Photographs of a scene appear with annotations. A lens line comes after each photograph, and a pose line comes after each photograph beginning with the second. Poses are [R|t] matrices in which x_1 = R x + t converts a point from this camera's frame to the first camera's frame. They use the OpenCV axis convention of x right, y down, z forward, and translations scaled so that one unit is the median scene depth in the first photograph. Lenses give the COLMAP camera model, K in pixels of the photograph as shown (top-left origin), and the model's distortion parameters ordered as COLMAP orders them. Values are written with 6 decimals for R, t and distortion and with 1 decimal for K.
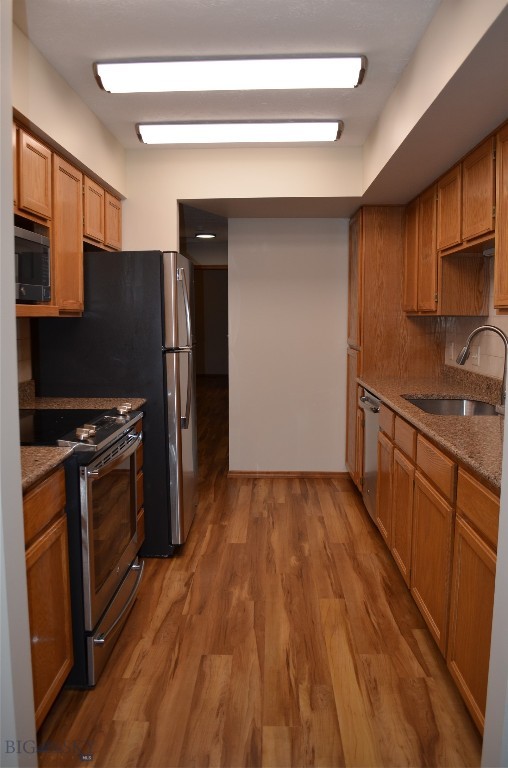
lens RADIAL K [[608.7, 0, 254.5], [0, 608.7, 378.5], [0, 0, 1]] dist [-0.084026, 0.012825]
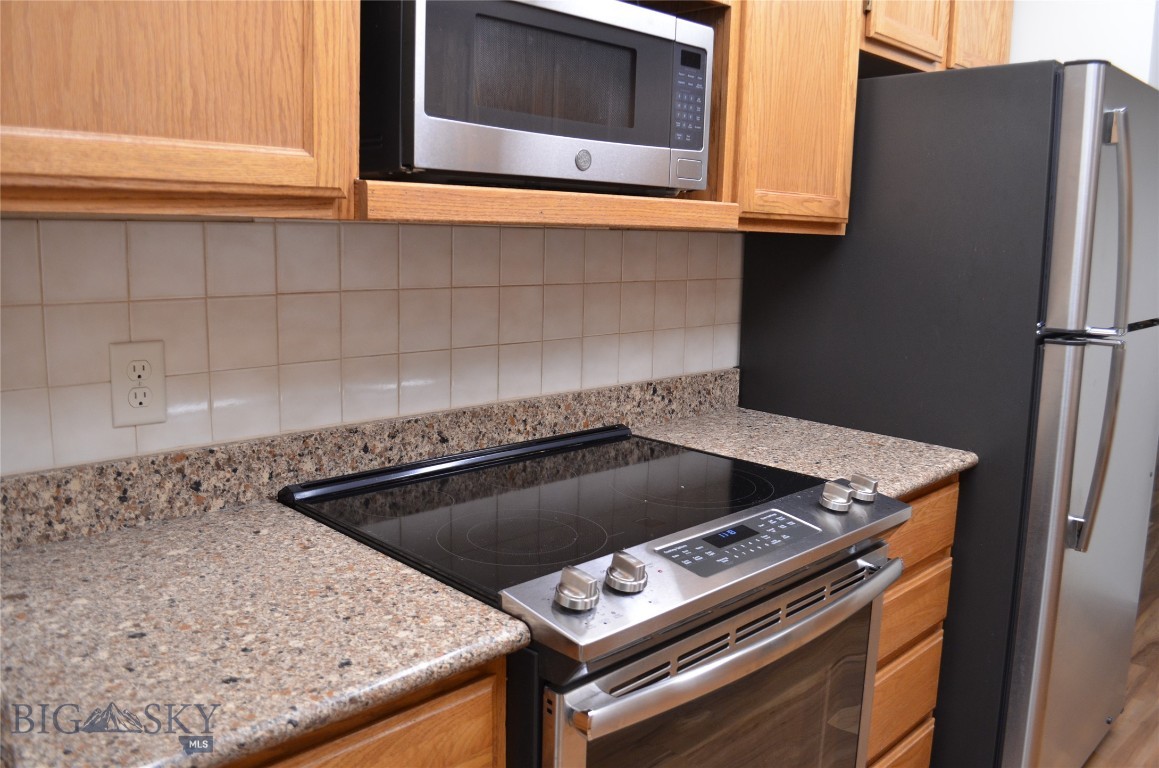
lens RADIAL K [[918.5, 0, 576.1], [0, 918.5, 381.5], [0, 0, 1]] dist [-0.084026, 0.012825]
pose [[0.723311, 0.133339, -0.677526, 0.020728], [-0.098860, 0.991068, 0.089504, -0.039533], [0.683409, 0.002241, 0.730032, 0.412972]]
